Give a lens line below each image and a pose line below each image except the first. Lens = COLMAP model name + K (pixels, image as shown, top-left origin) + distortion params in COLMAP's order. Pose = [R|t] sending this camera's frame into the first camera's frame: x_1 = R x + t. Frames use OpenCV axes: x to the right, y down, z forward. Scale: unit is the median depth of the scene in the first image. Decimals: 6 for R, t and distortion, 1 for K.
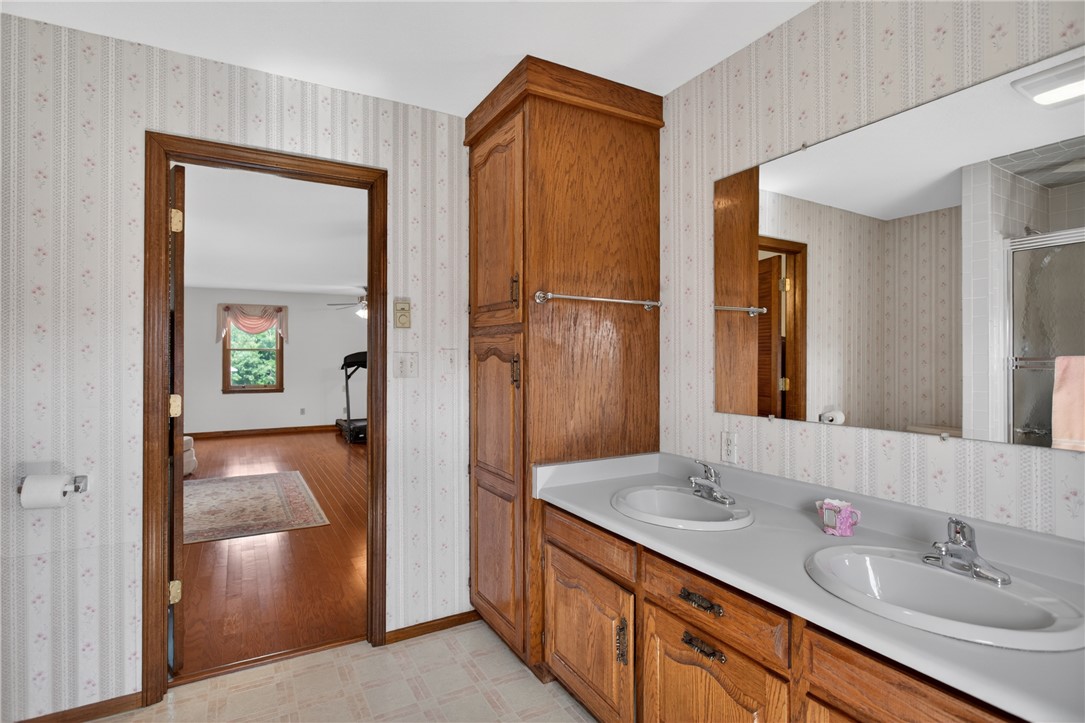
lens RADIAL K [[542.5, 0, 541.2], [0, 542.5, 364.7], [0, 0, 1]] dist [0.000586, 0.000064]
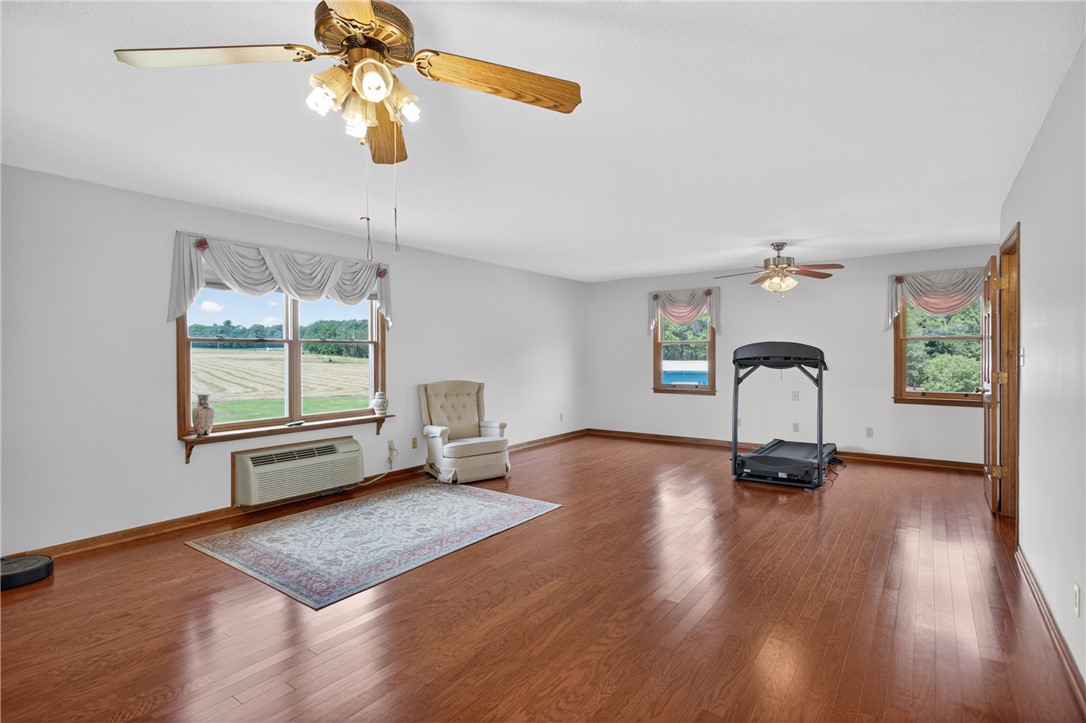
lens RADIAL K [[542.4, 0, 540.5], [0, 542.4, 377.9], [0, 0, 1]] dist [-0.005804, 0.001569]
pose [[0.417800, 0.035591, -0.907842, 0.148164], [-0.002973, 0.999281, 0.037808, -0.005286], [0.908534, -0.013098, 0.417605, 0.459583]]
